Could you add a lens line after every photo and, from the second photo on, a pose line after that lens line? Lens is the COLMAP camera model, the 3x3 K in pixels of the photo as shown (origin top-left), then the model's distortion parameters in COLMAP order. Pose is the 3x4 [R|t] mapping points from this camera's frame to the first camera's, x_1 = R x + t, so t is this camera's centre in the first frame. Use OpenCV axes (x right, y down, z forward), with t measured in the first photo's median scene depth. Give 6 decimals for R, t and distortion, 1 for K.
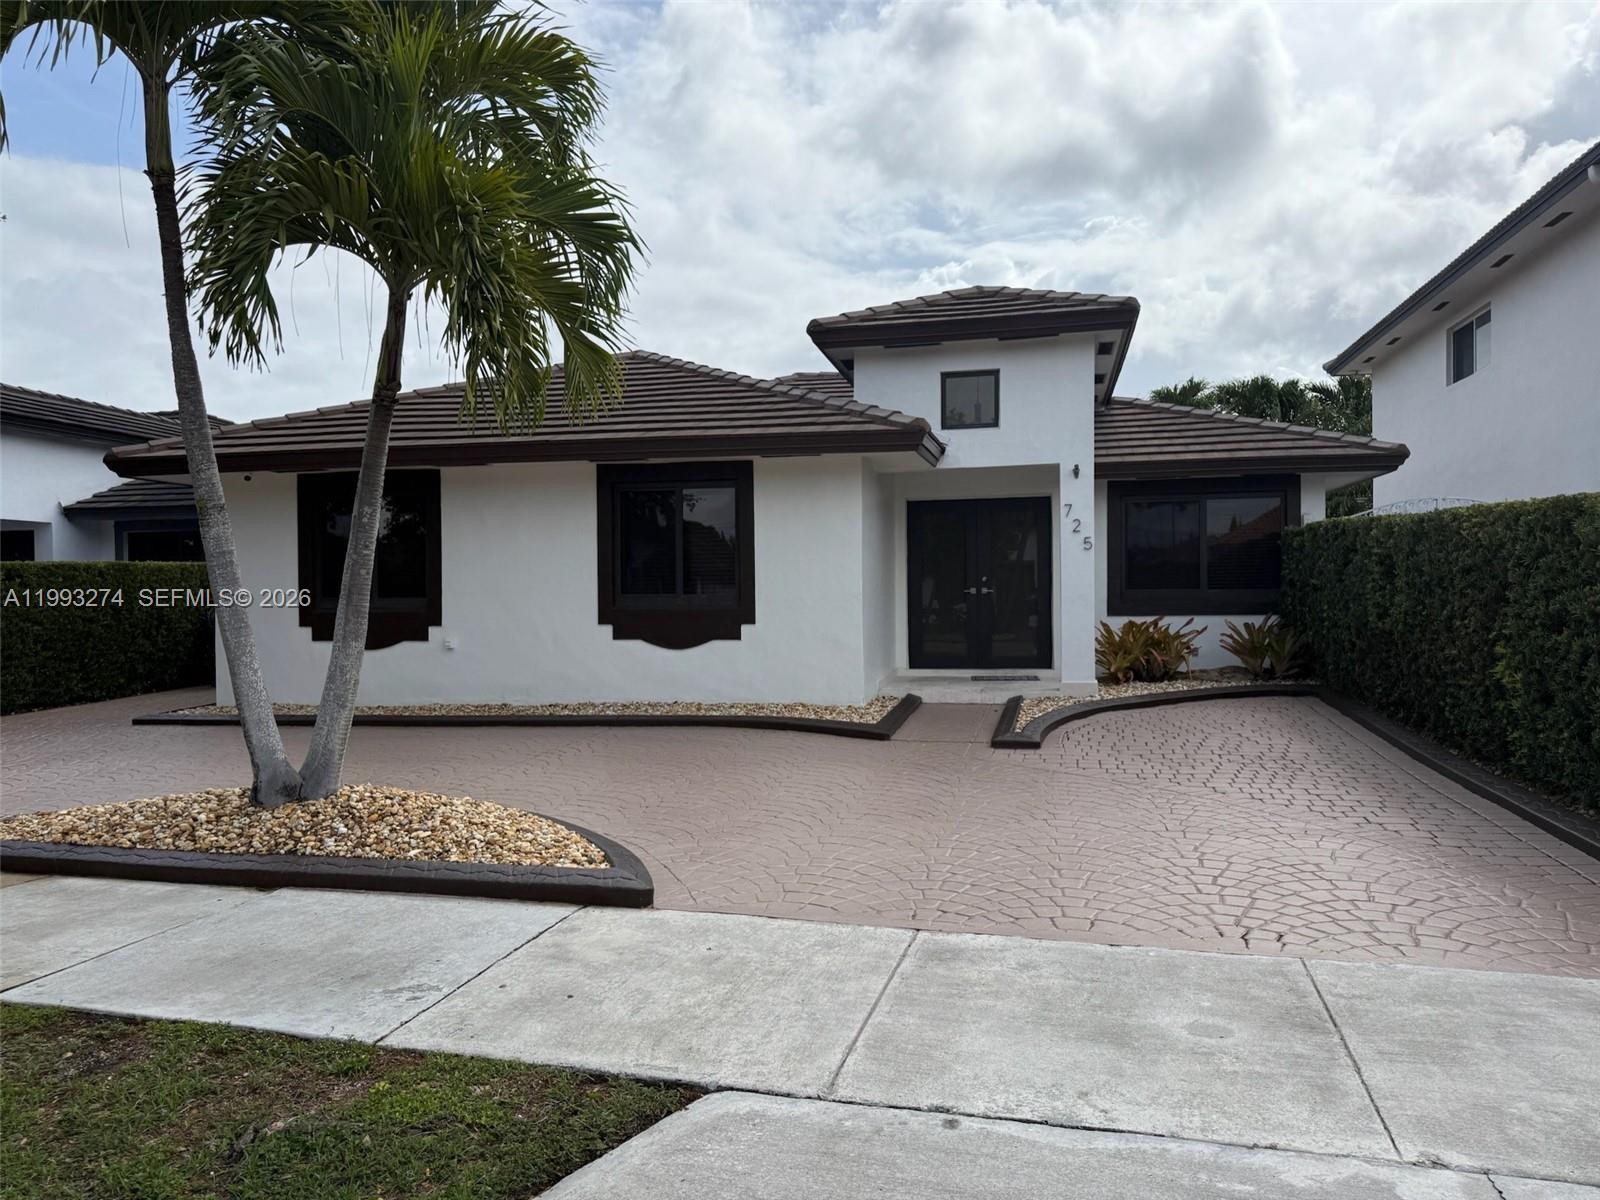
lens RADIAL K [[1118.1, 0, 784.6], [0, 1118.1, 595.7], [0, 0, 1]] dist [0.045489, 0.004035]
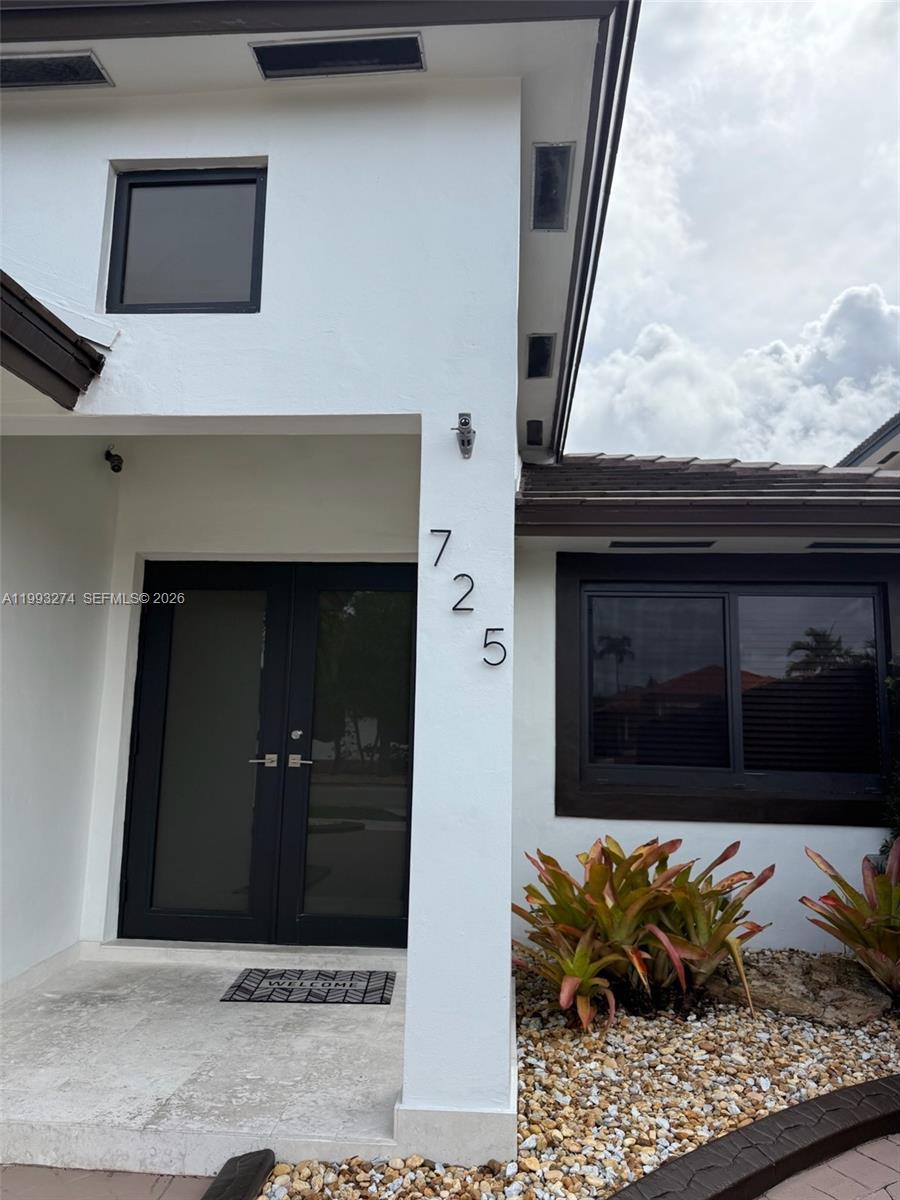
lens RADIAL K [[838.6, 0, 456.6], [0, 838.6, 596.4], [0, 0, 1]] dist [0.045489, 0.004035]
pose [[0.985818, 0.053333, 0.159116, 0.204247], [-0.027565, 0.986740, -0.159951, -0.019685], [-0.165537, 0.153297, 0.974216, 0.707077]]
